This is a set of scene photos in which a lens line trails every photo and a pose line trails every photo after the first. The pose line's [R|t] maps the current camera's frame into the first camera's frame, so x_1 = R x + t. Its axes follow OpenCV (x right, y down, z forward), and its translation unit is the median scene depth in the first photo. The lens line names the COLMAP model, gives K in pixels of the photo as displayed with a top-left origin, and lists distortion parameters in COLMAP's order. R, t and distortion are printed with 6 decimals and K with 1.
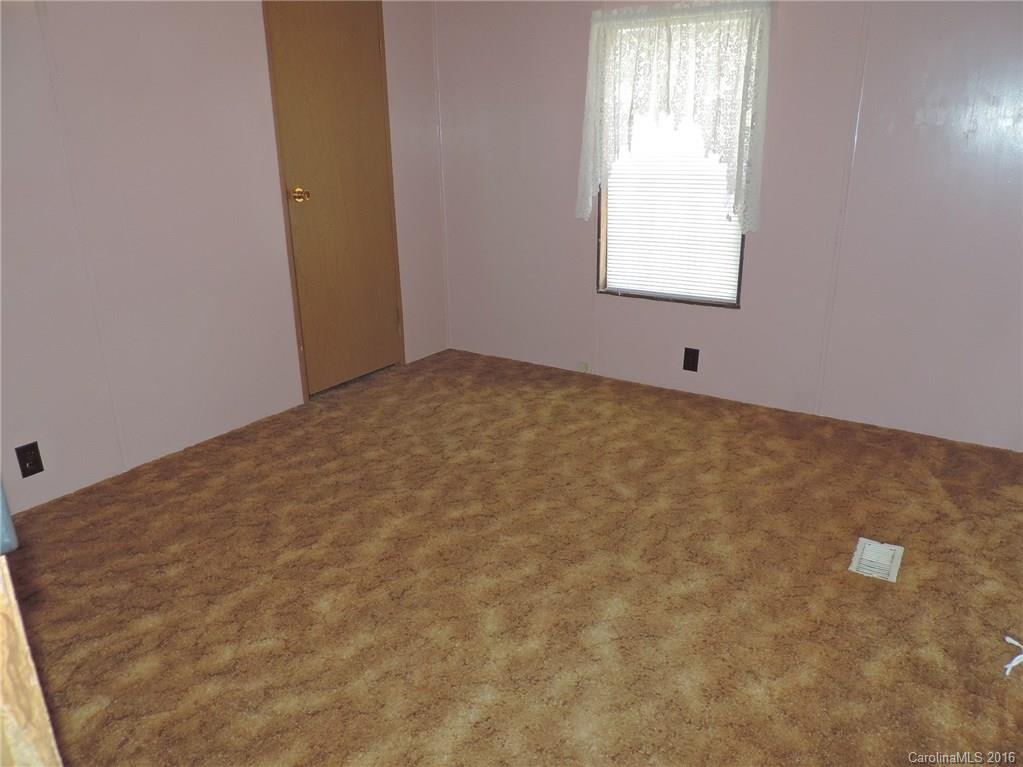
lens RADIAL K [[726.9, 0, 515.5], [0, 726.9, 383.1], [0, 0, 1]] dist [-0.014344, -0.001113]
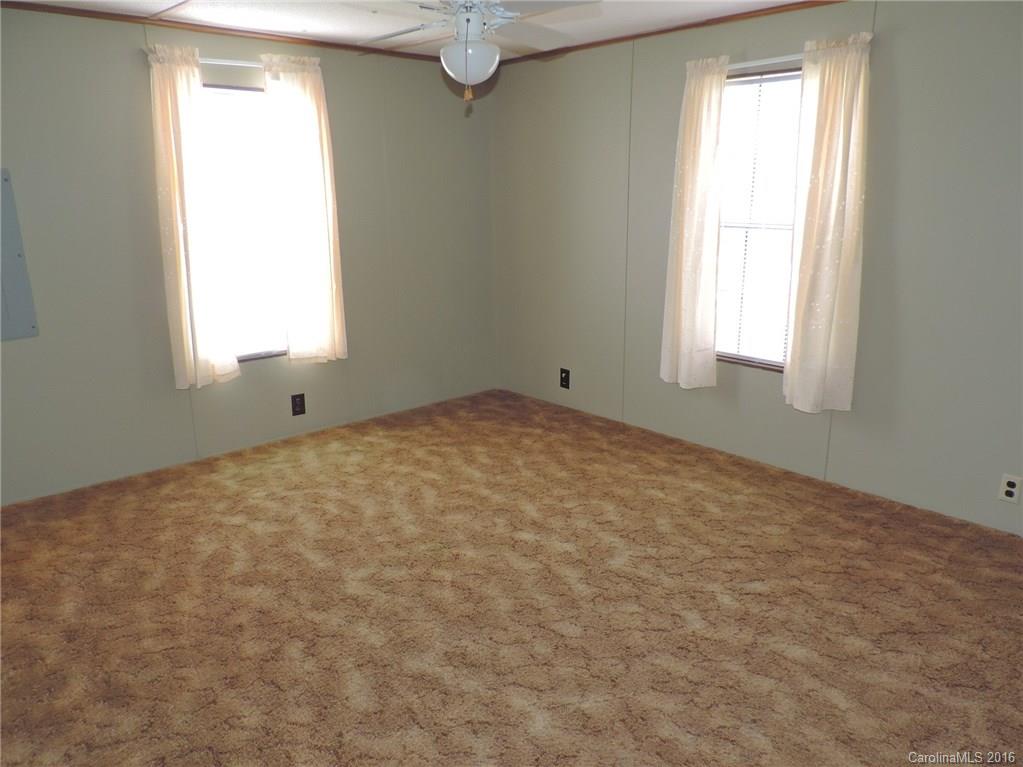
lens RADIAL K [[726.9, 0, 515.5], [0, 726.9, 383.1], [0, 0, 1]] dist [-0.014344, -0.001113]
pose [[-0.305734, 0.263001, -0.915072, 0.907427], [-0.293170, 0.888393, 0.353284, -0.453720], [0.905858, 0.376282, -0.194508, 1.264745]]
